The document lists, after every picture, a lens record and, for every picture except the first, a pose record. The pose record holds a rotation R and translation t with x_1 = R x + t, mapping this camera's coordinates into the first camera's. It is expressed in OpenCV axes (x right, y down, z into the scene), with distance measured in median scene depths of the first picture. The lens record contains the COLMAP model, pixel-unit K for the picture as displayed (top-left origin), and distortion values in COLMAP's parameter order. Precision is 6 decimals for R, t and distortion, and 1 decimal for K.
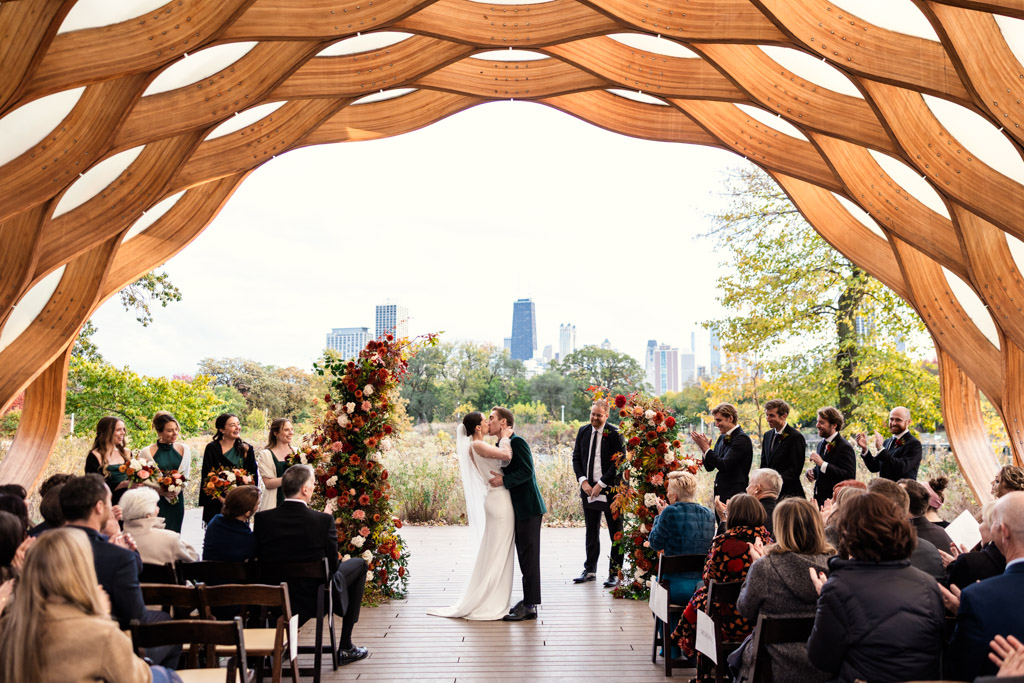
lens RADIAL K [[798.1, 0, 548.2], [0, 798.1, 339.0], [0, 0, 1]] dist [0.003441, -0.000536]
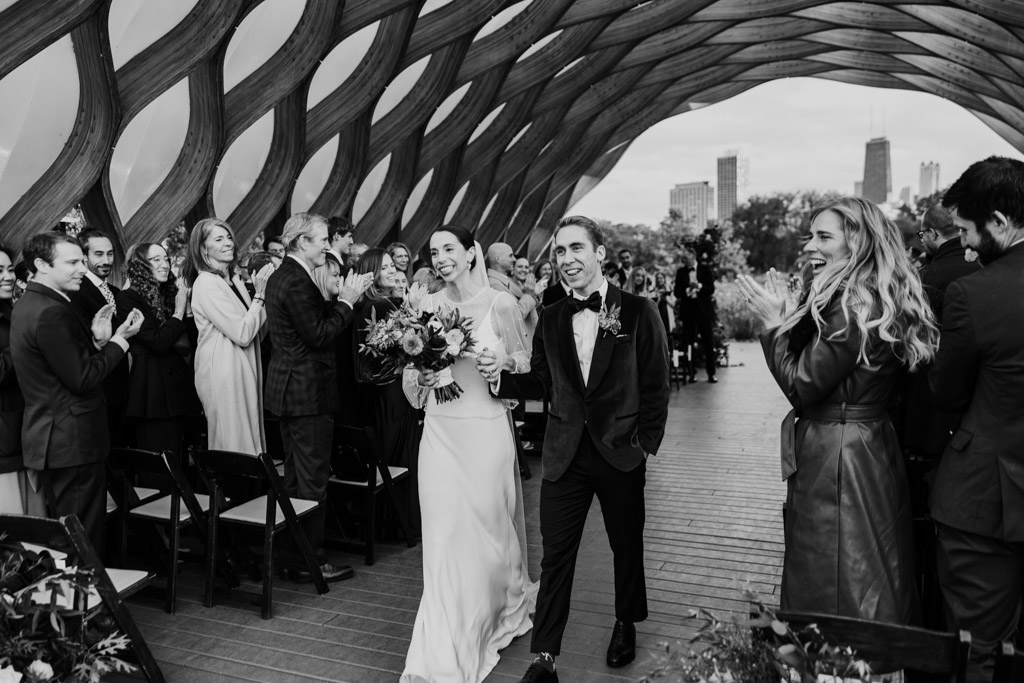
lens RADIAL K [[819.1, 0, 516.8], [0, 819.1, 341.4], [0, 0, 1]] dist [0.012636, -0.004281]
pose [[0.898412, 0.019037, -0.438740, 0.210963], [0.062578, 0.983315, 0.170808, -0.089030], [0.434672, -0.180912, 0.882231, -0.861677]]
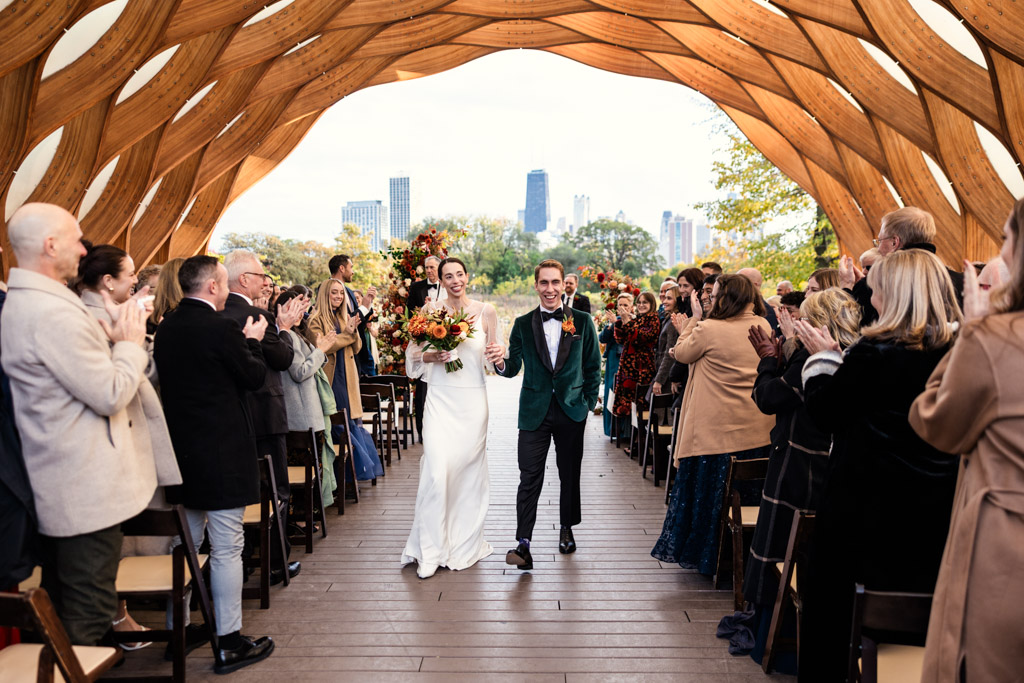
lens RADIAL K [[819.1, 0, 516.8], [0, 819.1, 341.4], [0, 0, 1]] dist [0.012636, -0.004281]
pose [[0.998369, 0.001688, -0.057066, 0.026261], [0.007501, 0.987018, 0.160436, -0.040643], [0.056596, -0.160602, 0.985395, -0.417673]]
